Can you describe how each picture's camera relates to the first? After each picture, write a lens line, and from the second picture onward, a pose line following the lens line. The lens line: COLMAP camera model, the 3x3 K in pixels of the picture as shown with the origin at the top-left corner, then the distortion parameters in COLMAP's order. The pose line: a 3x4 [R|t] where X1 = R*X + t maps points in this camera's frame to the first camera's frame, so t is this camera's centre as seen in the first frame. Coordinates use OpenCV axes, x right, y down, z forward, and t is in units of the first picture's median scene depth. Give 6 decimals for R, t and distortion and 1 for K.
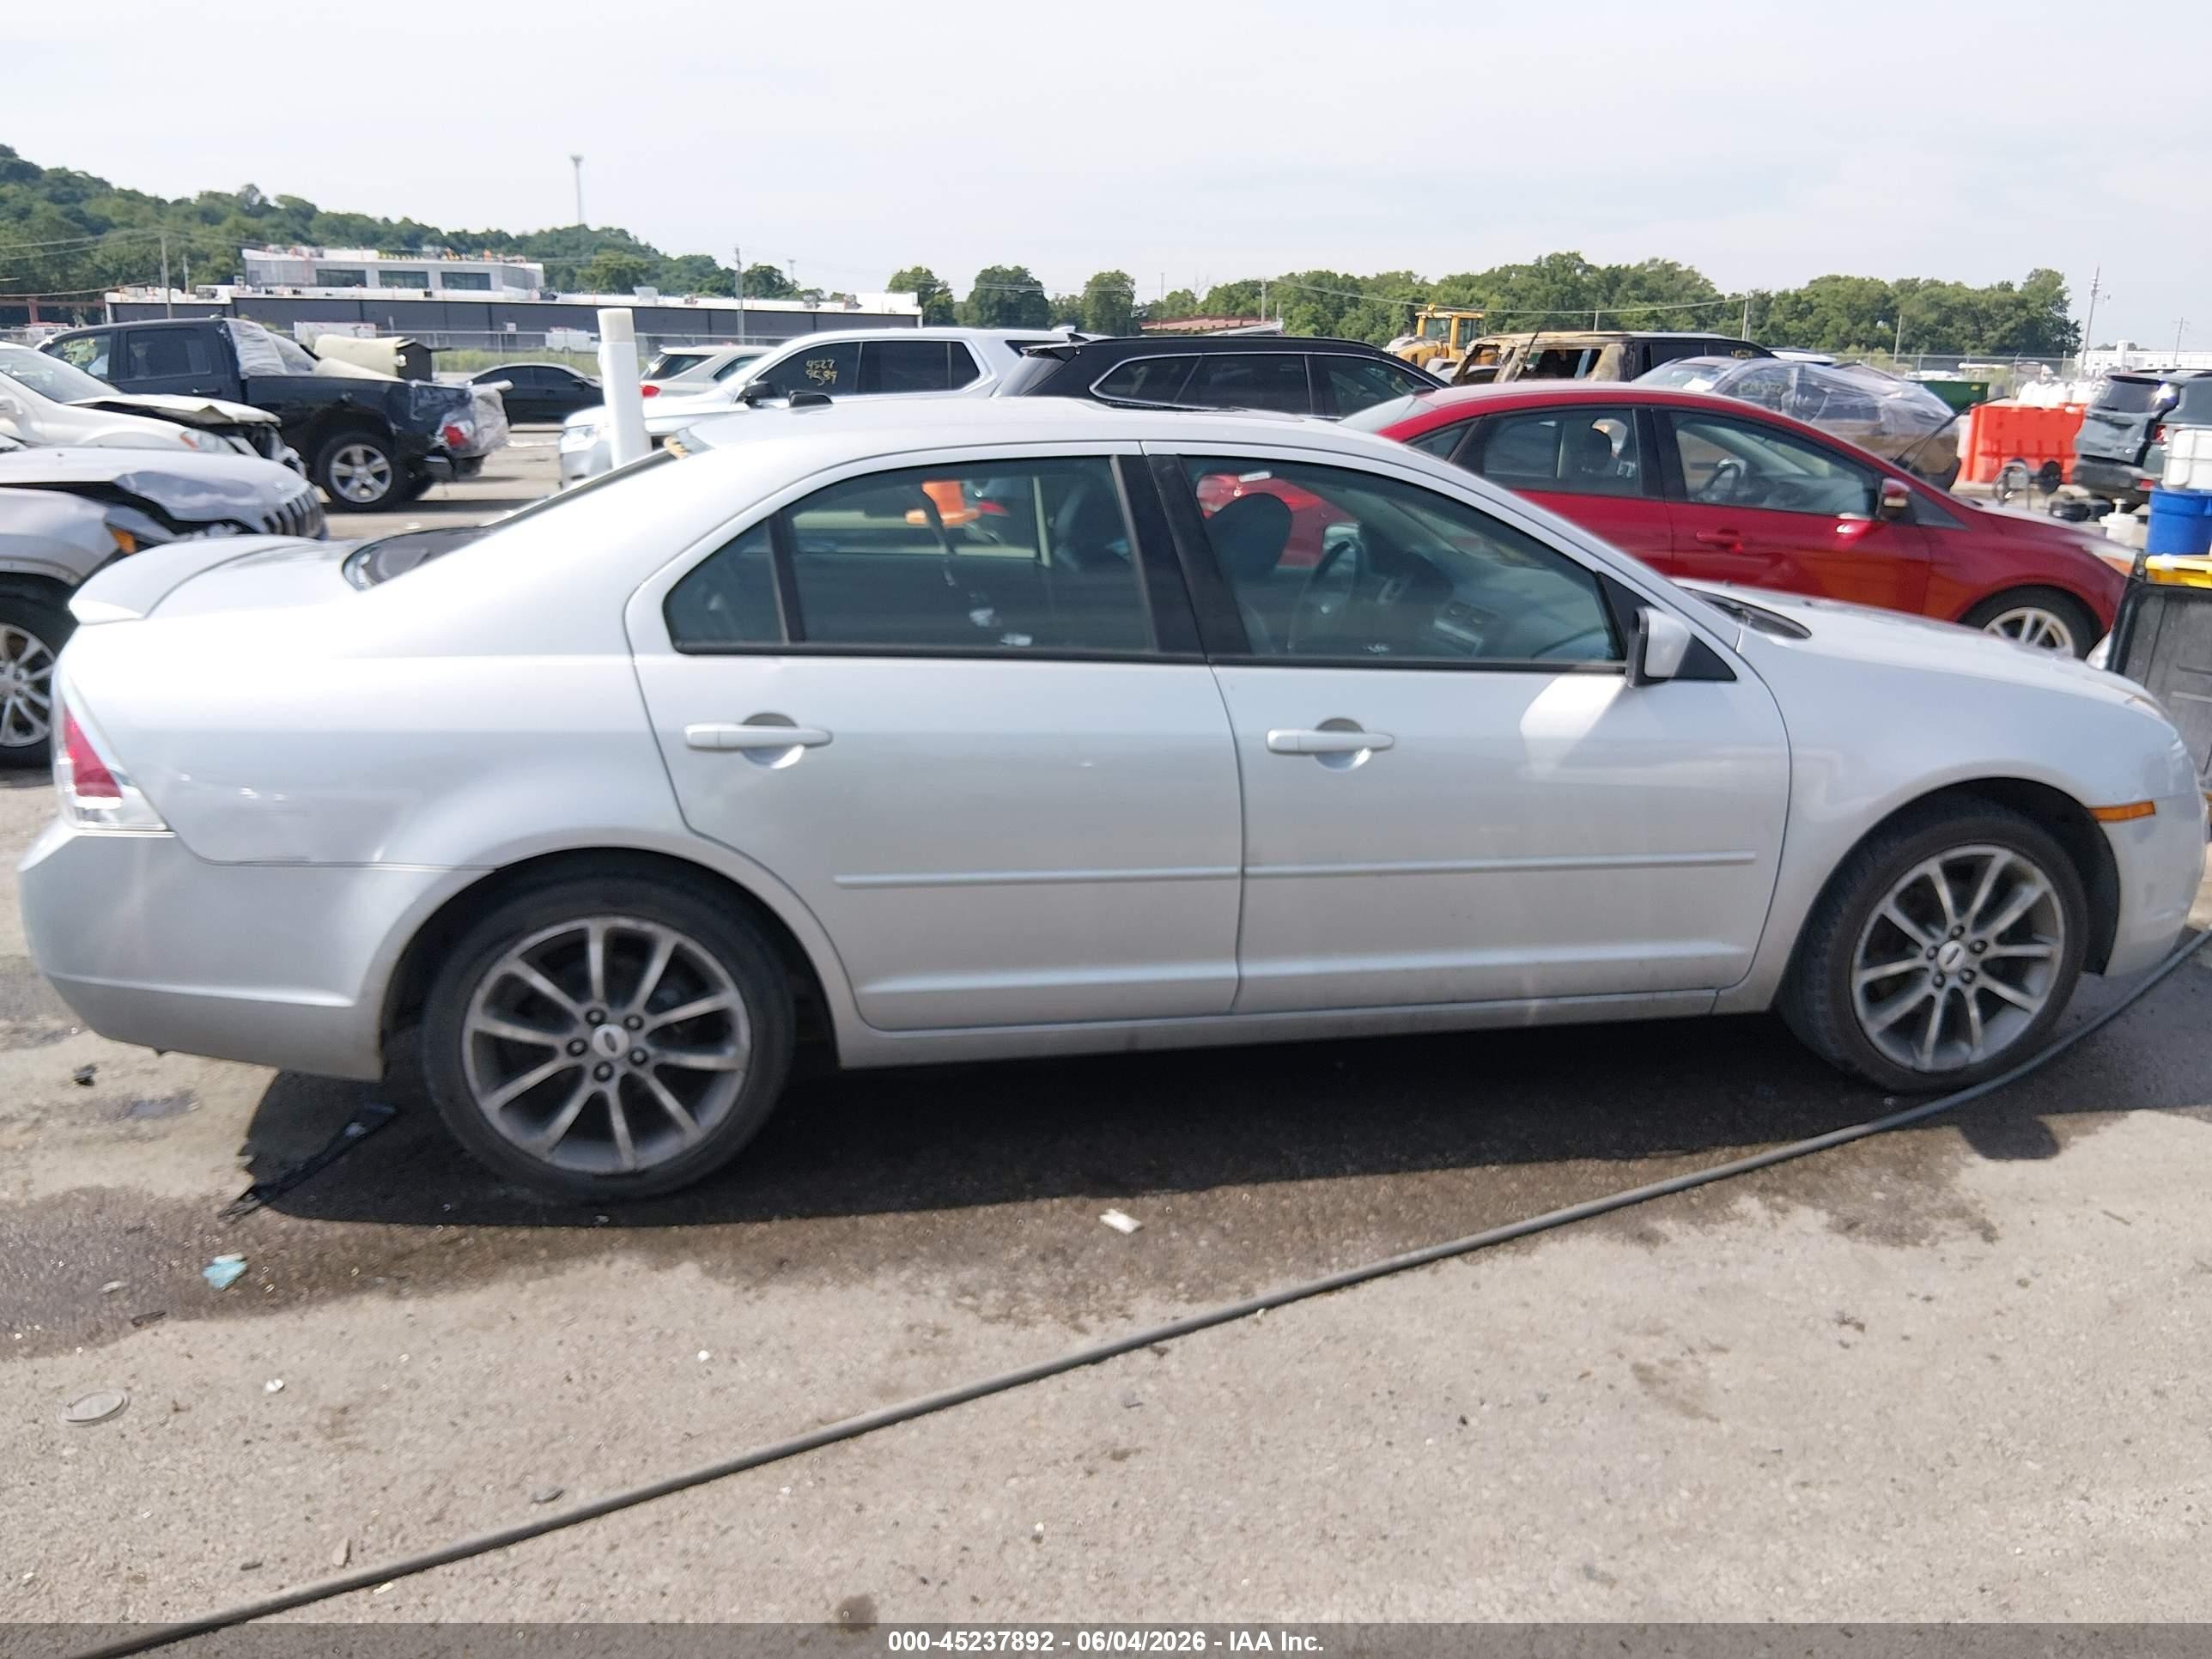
lens RADIAL K [[1757.4, 0, 1113.1], [0, 1757.4, 814.2], [0, 0, 1]] dist [0.139078, -0.283371]
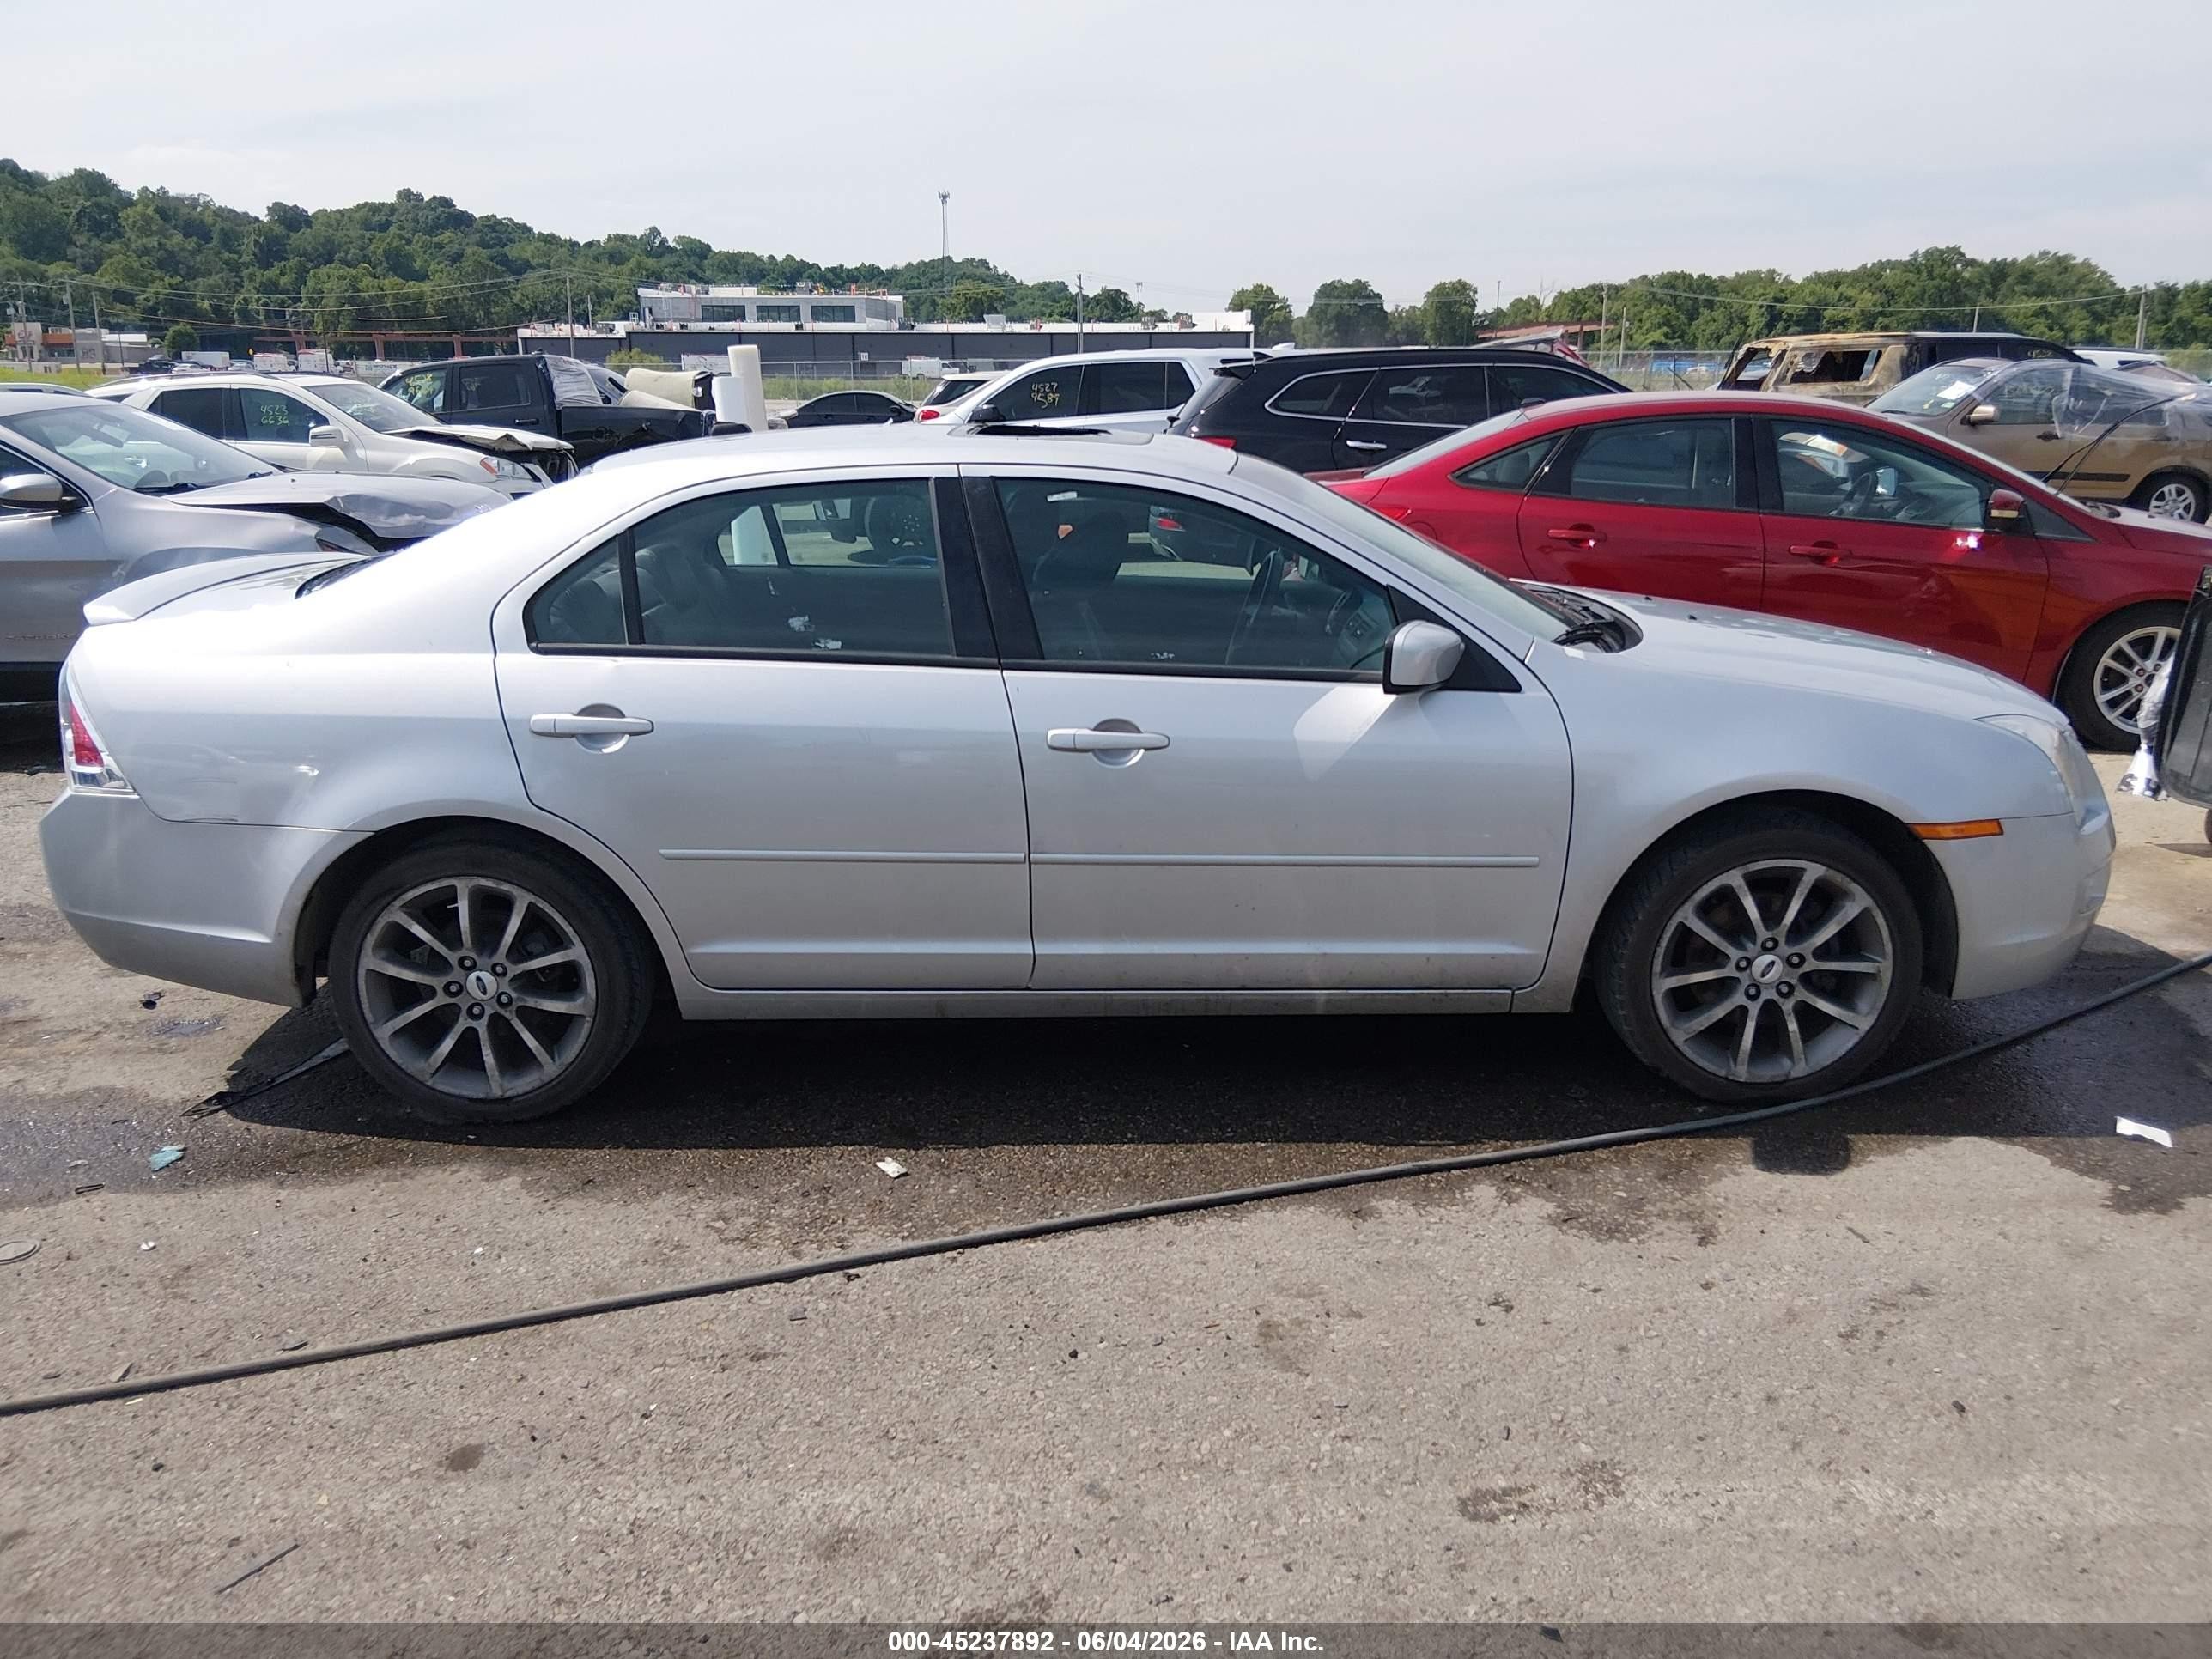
lens RADIAL K [[1742.8, 0, 1103.1], [0, 1742.8, 797.1], [0, 0, 1]] dist [0.116305, -0.207744]
pose [[0.979926, 0.026316, -0.197619, 0.301619], [-0.029137, 0.999511, -0.011382, 0.005419], [0.197223, 0.016911, 0.980213, -0.049115]]
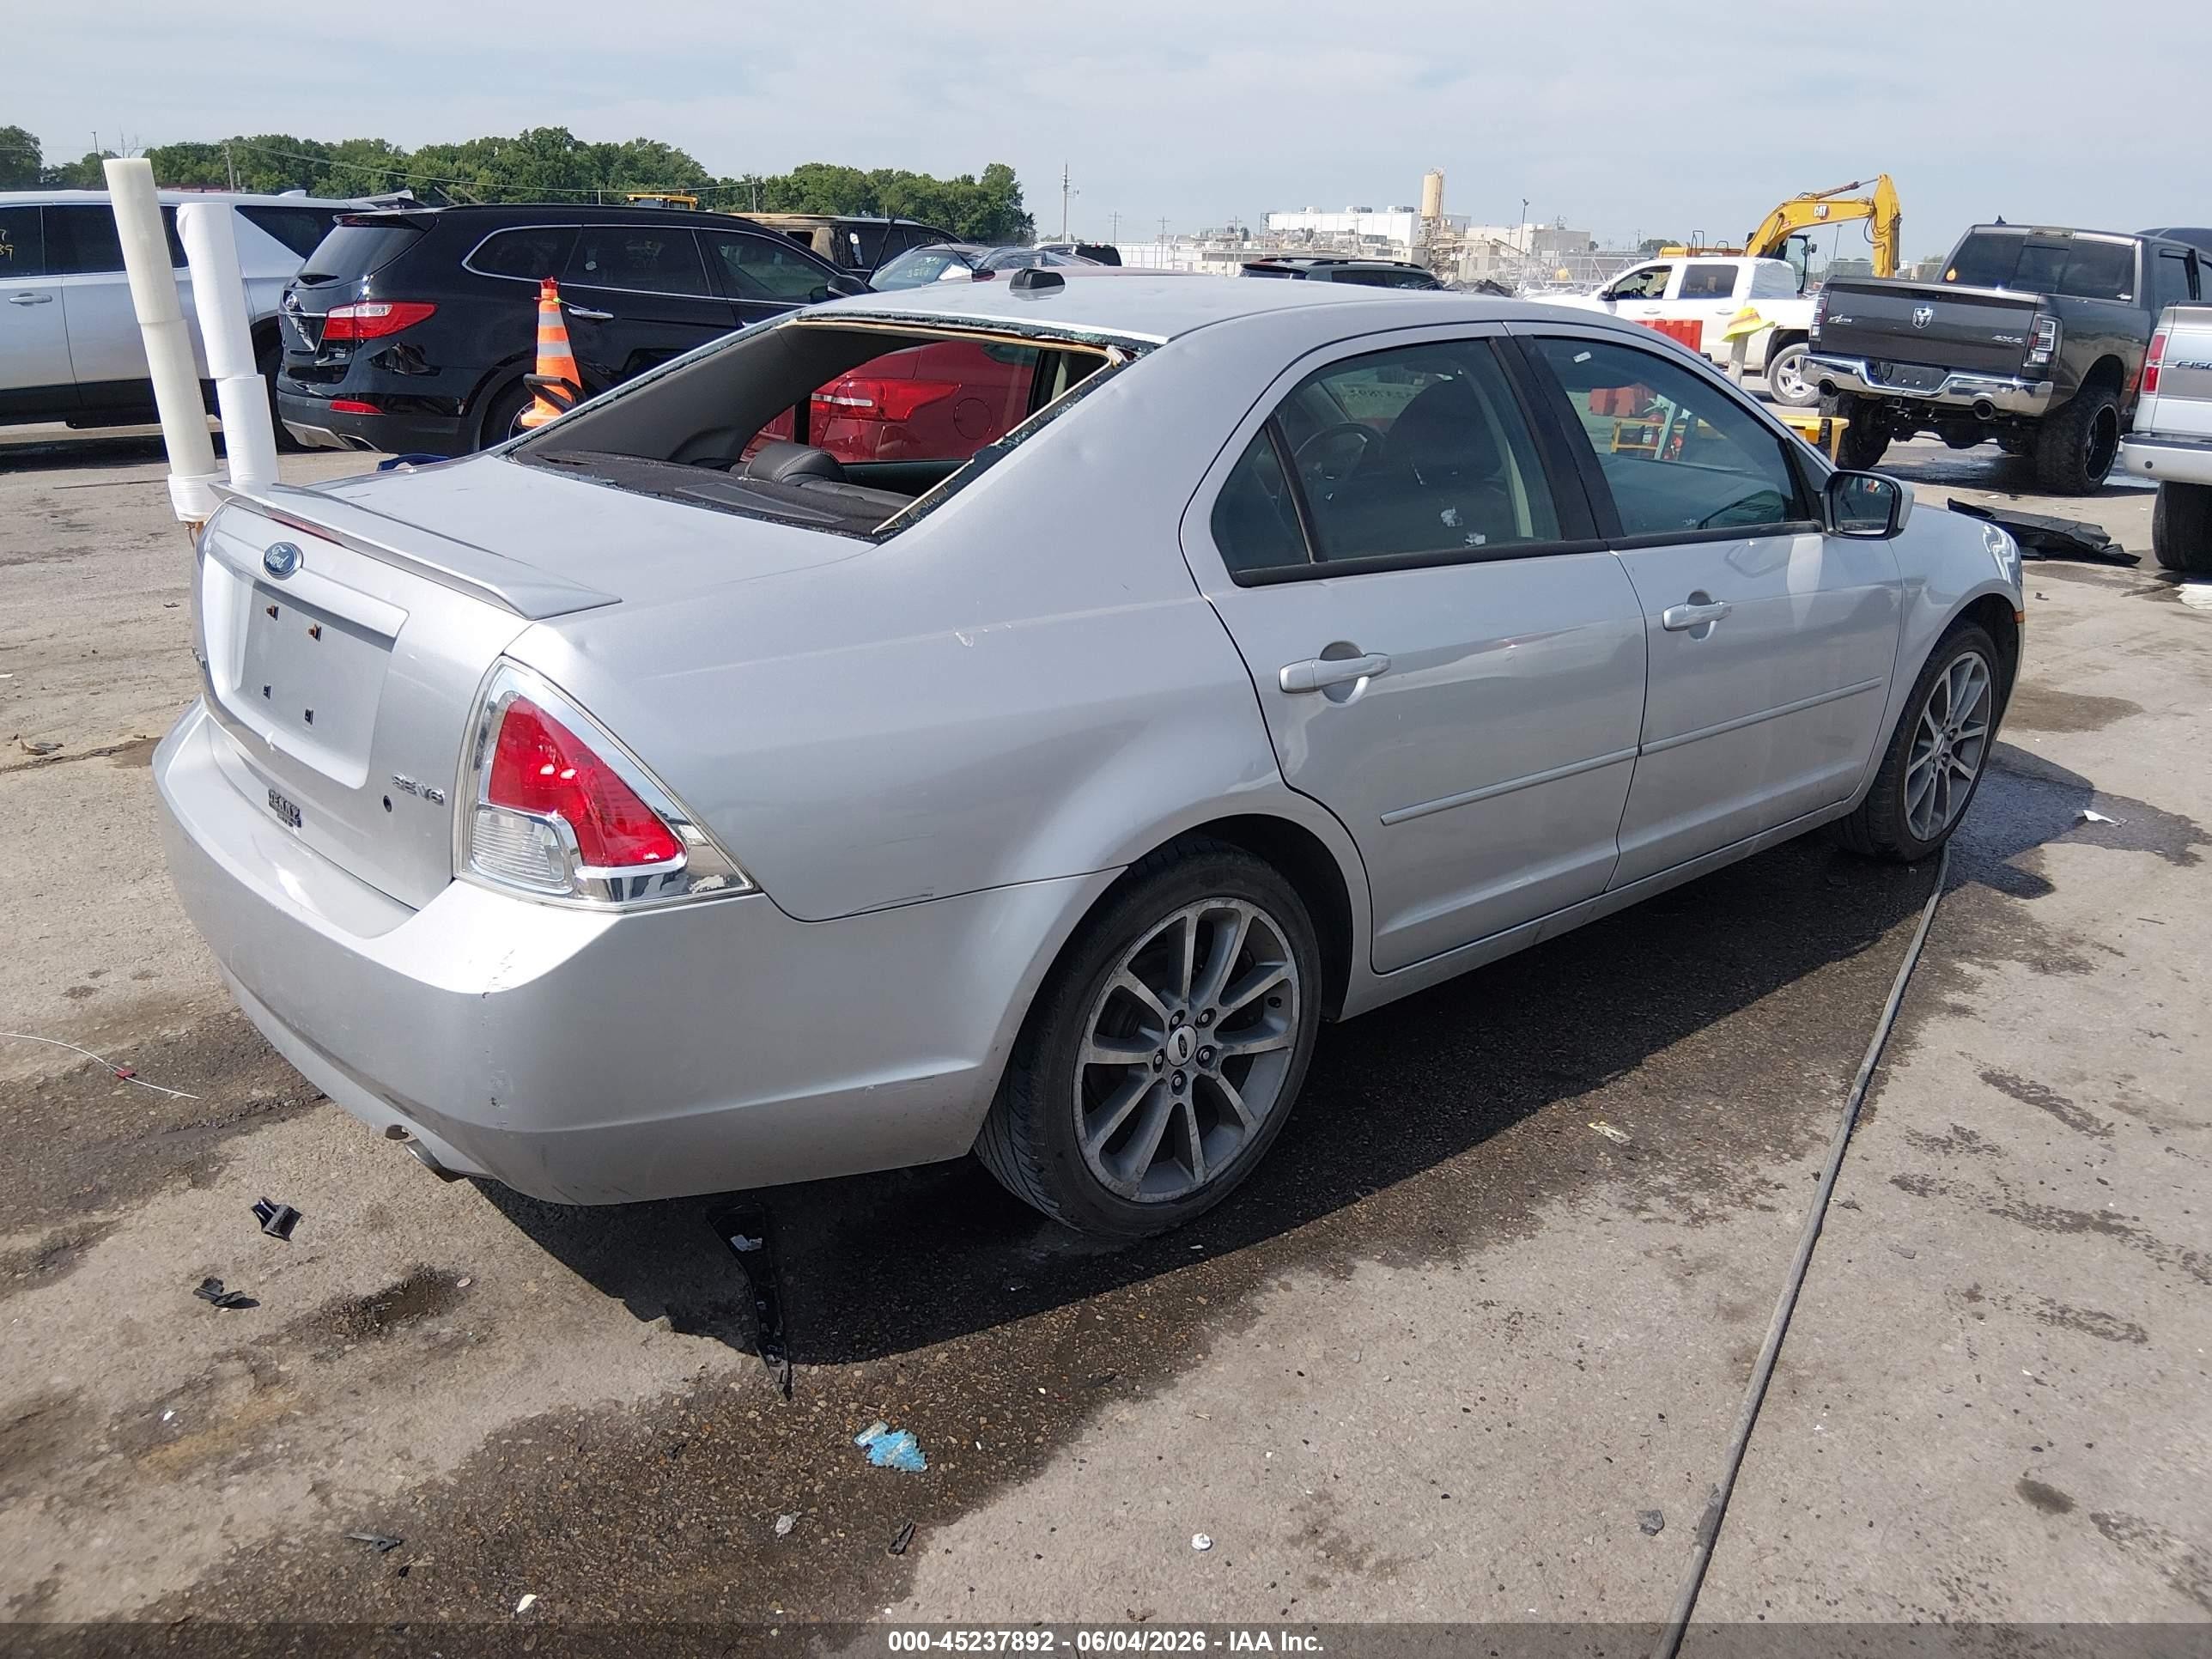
lens RADIAL K [[1726.6, 0, 1156.1], [0, 1726.6, 831.6], [0, 0, 1]] dist [0.089396, -0.164602]
pose [[0.841849, -0.159443, 0.515623, -0.625115], [0.119836, 0.986740, 0.109471, -0.059147], [-0.526240, -0.030368, 0.849793, 0.263183]]
